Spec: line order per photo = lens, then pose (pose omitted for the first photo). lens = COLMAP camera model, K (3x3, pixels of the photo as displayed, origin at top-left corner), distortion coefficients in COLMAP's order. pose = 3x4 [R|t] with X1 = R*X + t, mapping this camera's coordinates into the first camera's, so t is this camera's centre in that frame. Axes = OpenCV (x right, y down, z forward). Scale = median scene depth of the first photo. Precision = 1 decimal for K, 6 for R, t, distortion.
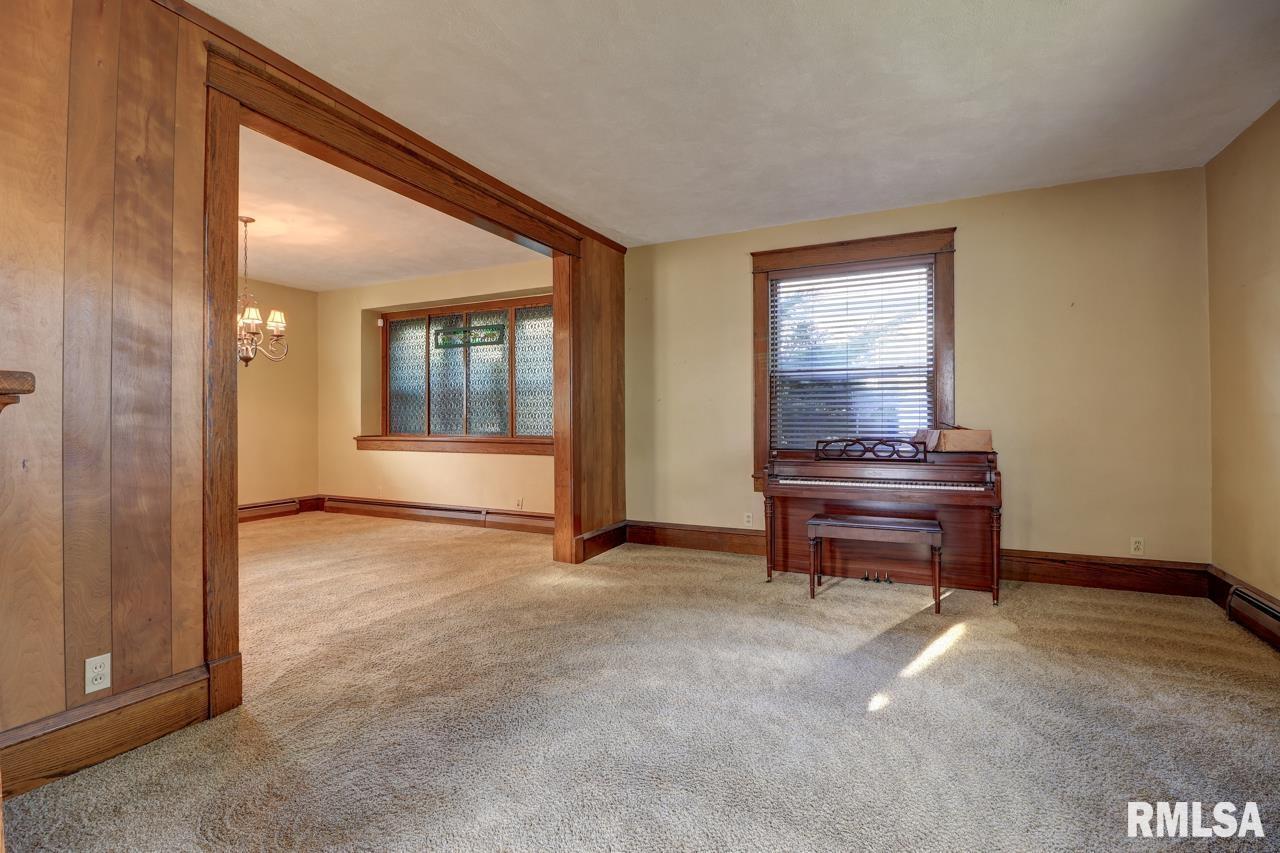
lens RADIAL K [[587.6, 0, 638.9], [0, 587.6, 415.0], [0, 0, 1]] dist [-0.002229, -0.011387]
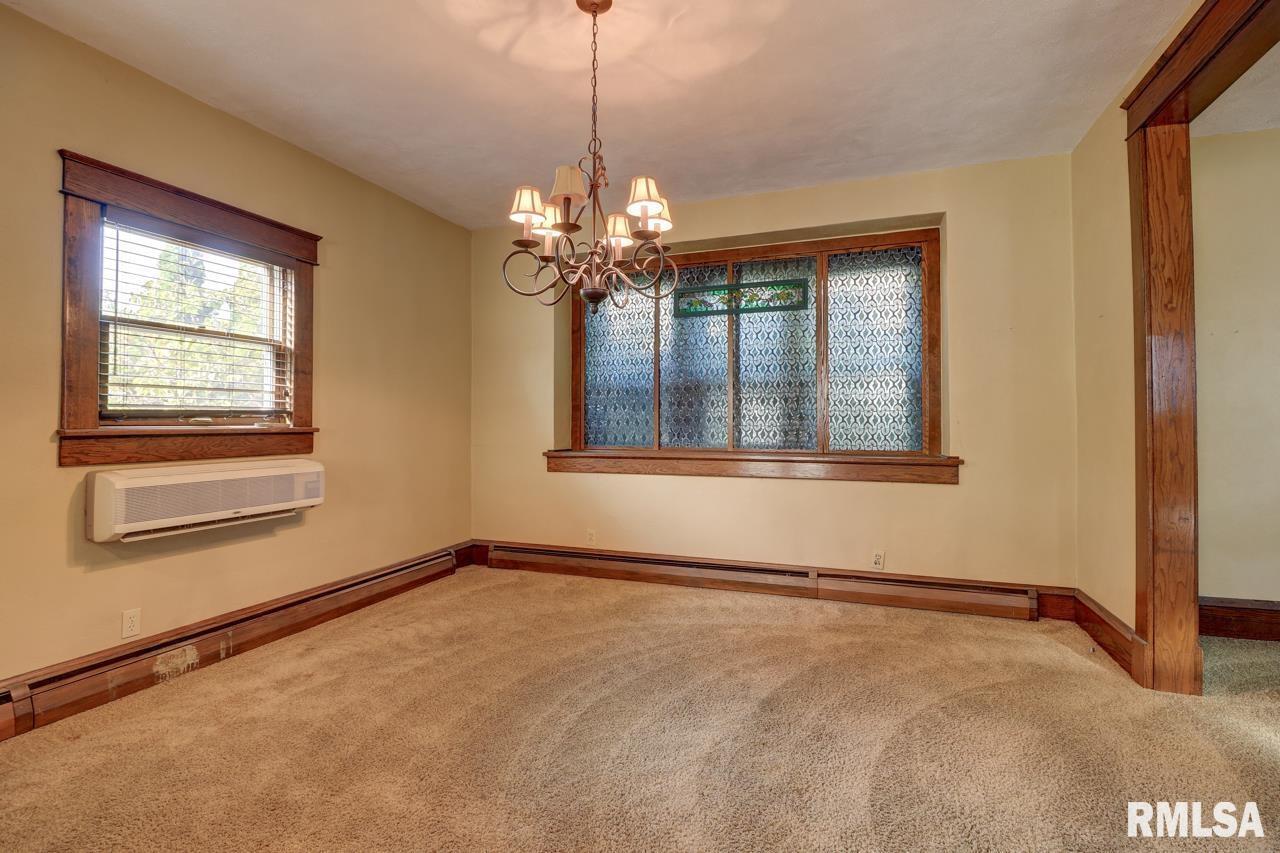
lens RADIAL K [[587.6, 0, 640.2], [0, 587.6, 420.4], [0, 0, 1]] dist [-0.002229, -0.011387]
pose [[0.995867, 0.001930, 0.090808, -0.486298], [-0.002052, 0.999997, 0.001252, 0.001716], [-0.090805, -0.001434, 0.995868, 0.382048]]
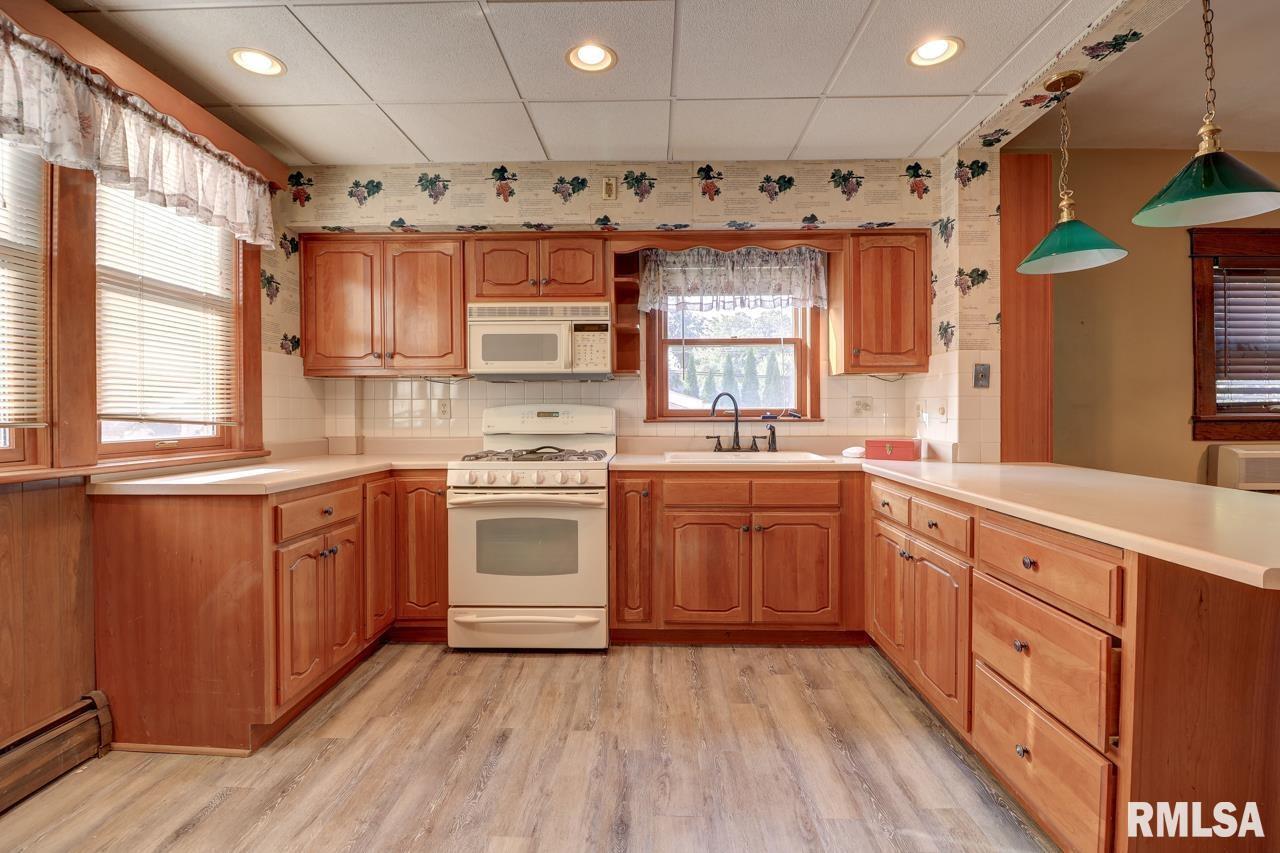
lens RADIAL K [[587.6, 0, 643.9], [0, 587.6, 417.2], [0, 0, 1]] dist [-0.002229, -0.011387]
pose [[0.411996, 0.009470, -0.911137, -0.530498], [0.009109, 0.999853, 0.014511, -0.002587], [0.911140, -0.014278, 0.411849, 0.079712]]
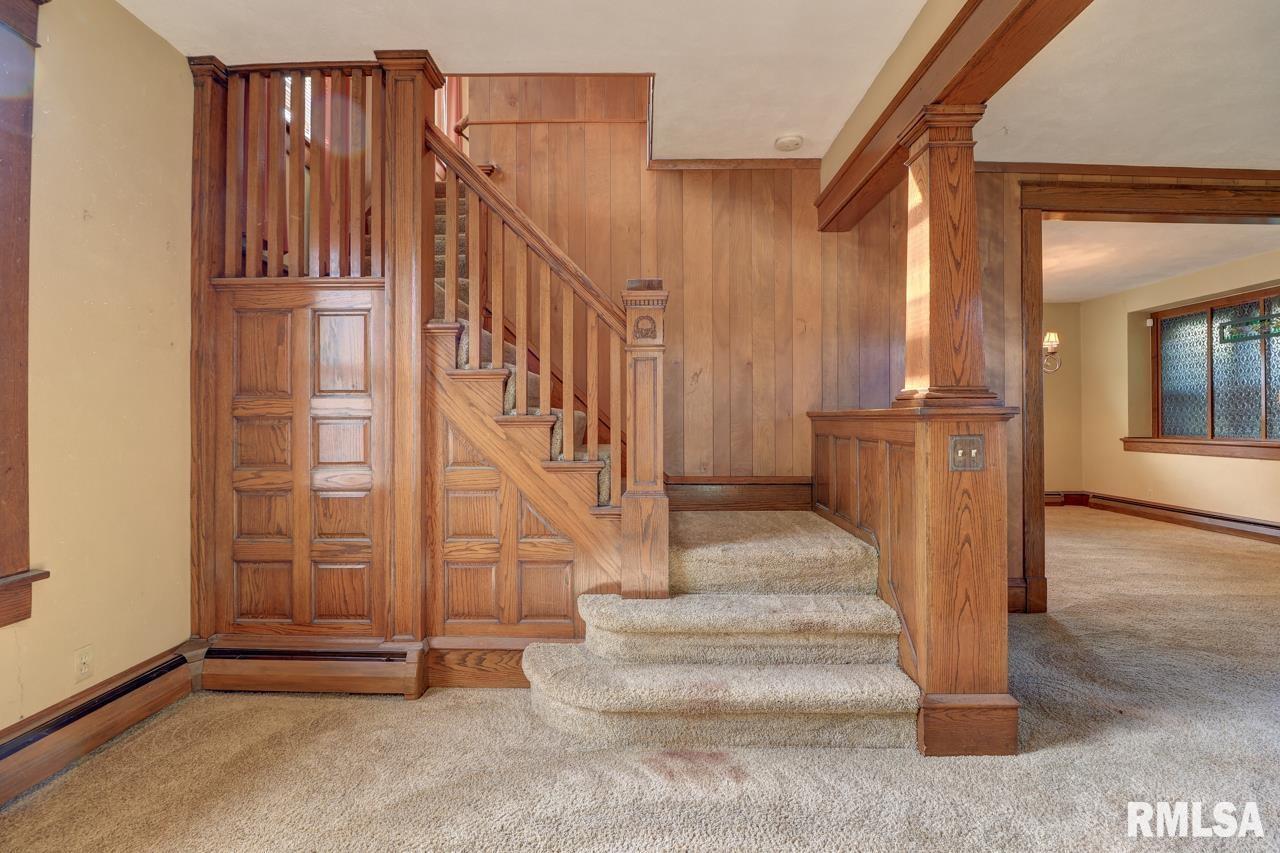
lens RADIAL K [[587.6, 0, 649.0], [0, 587.6, 416.7], [0, 0, 1]] dist [-0.002229, -0.011387]
pose [[0.435891, -0.003976, -0.899991, 0.083663], [0.005602, 0.999983, -0.001705, -0.003343], [0.899982, -0.004299, 0.435906, -0.210417]]
